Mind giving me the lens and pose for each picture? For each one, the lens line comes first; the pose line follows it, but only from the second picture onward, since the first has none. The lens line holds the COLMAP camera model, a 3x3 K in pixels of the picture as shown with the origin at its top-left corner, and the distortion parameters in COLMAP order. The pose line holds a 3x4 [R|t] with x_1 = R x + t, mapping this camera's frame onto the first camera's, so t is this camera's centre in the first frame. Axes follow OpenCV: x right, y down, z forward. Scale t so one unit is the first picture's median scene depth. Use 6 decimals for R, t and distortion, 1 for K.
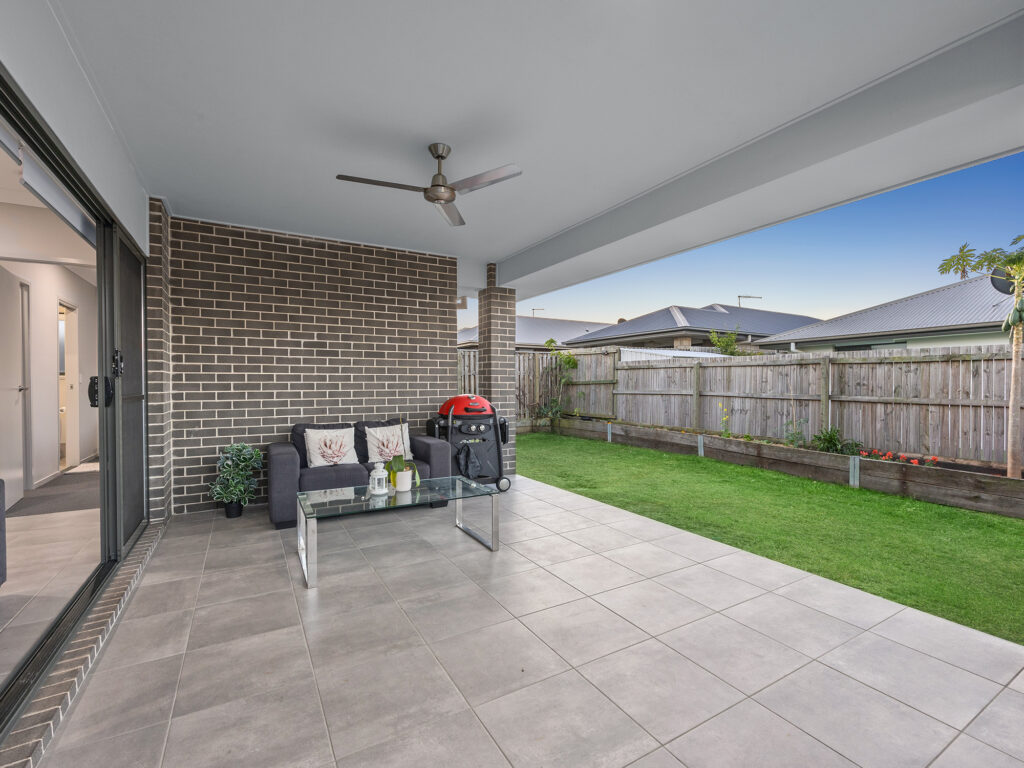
lens RADIAL K [[461.4, 0, 516.6], [0, 461.4, 386.6], [0, 0, 1]] dist [-0.022632, 0.004838]
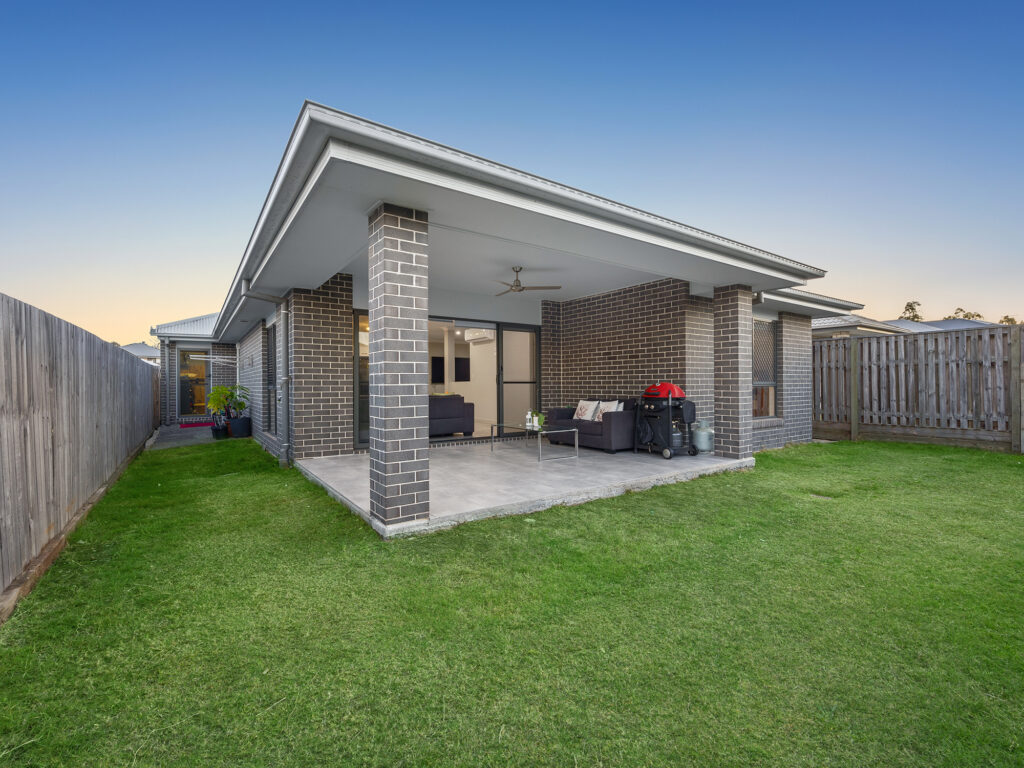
lens RADIAL K [[461.4, 0, 512.6], [0, 461.4, 384.7], [0, 0, 1]] dist [-0.022632, 0.004838]
pose [[0.076423, 0.000296, -0.997075, 1.082743], [-0.002077, 0.999998, 0.000138, 0.022496], [0.997073, 0.002061, 0.076424, 0.436303]]
